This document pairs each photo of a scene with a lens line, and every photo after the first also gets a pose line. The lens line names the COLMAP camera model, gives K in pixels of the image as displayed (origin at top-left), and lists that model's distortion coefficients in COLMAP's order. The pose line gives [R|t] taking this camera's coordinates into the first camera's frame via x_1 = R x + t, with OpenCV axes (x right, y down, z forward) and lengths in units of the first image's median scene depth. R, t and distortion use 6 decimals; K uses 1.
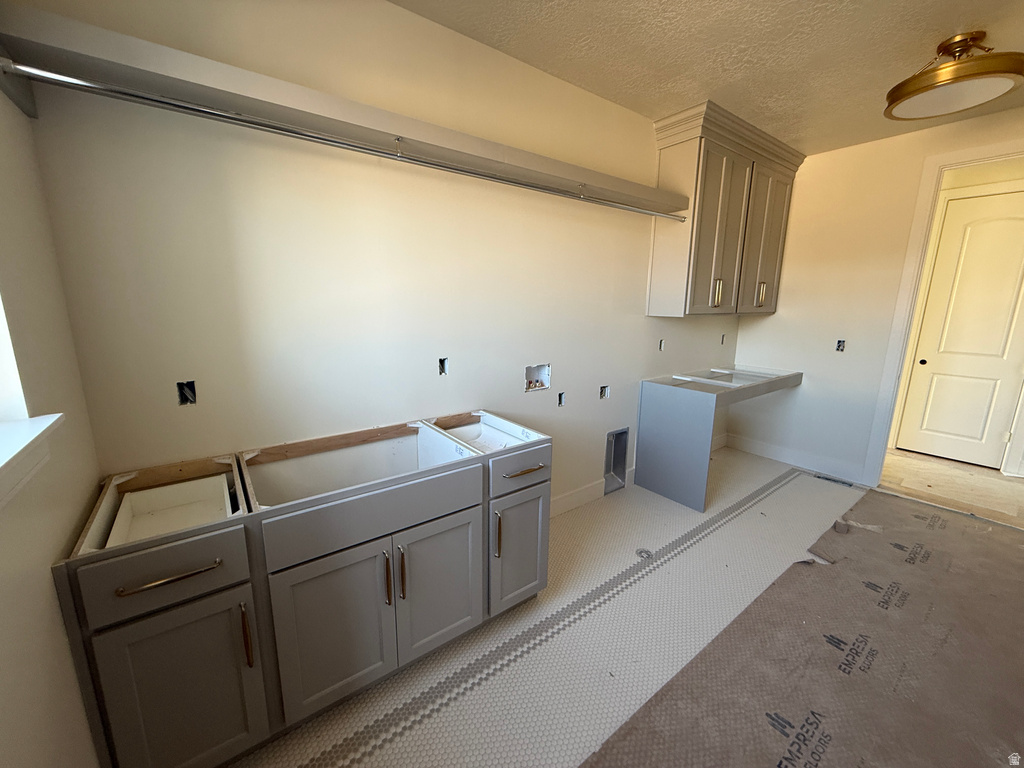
lens RADIAL K [[407.7, 0, 510.5], [0, 407.7, 383.3], [0, 0, 1]] dist [0.000775, 0.000299]
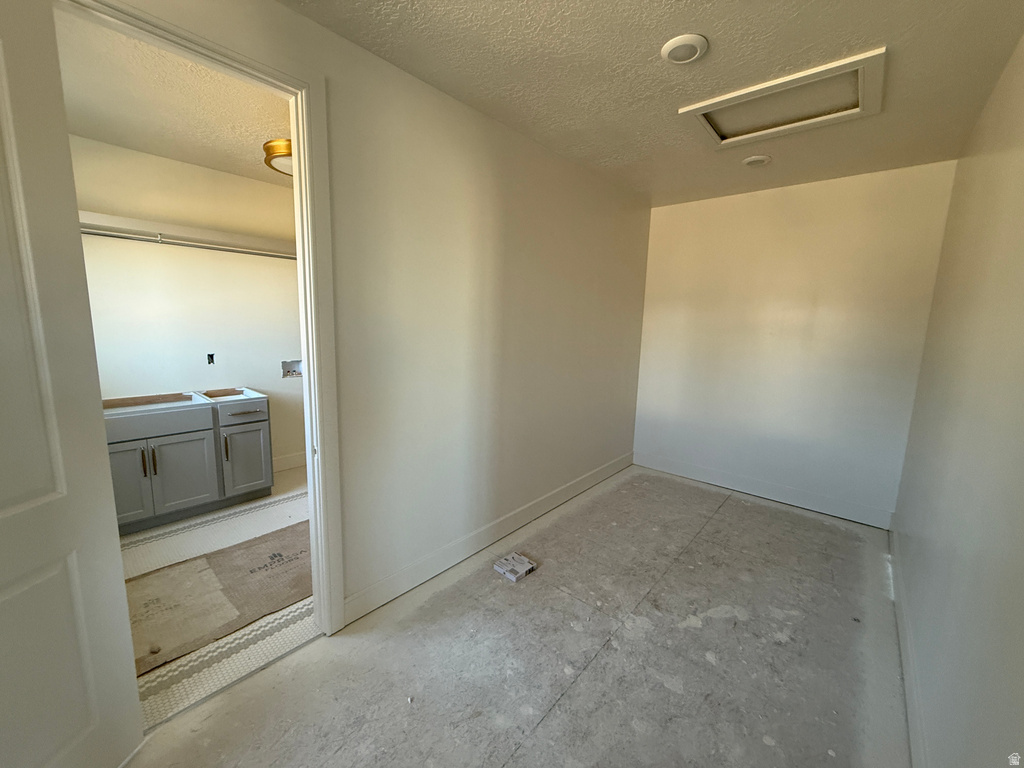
lens RADIAL K [[407.7, 0, 511.8], [0, 407.7, 385.4], [0, 0, 1]] dist [0.000775, 0.000299]
pose [[0.975894, -0.008948, 0.218062, 0.822104], [0.016612, 0.999306, -0.033334, 0.174852], [-0.217612, 0.036153, 0.975365, -1.072350]]
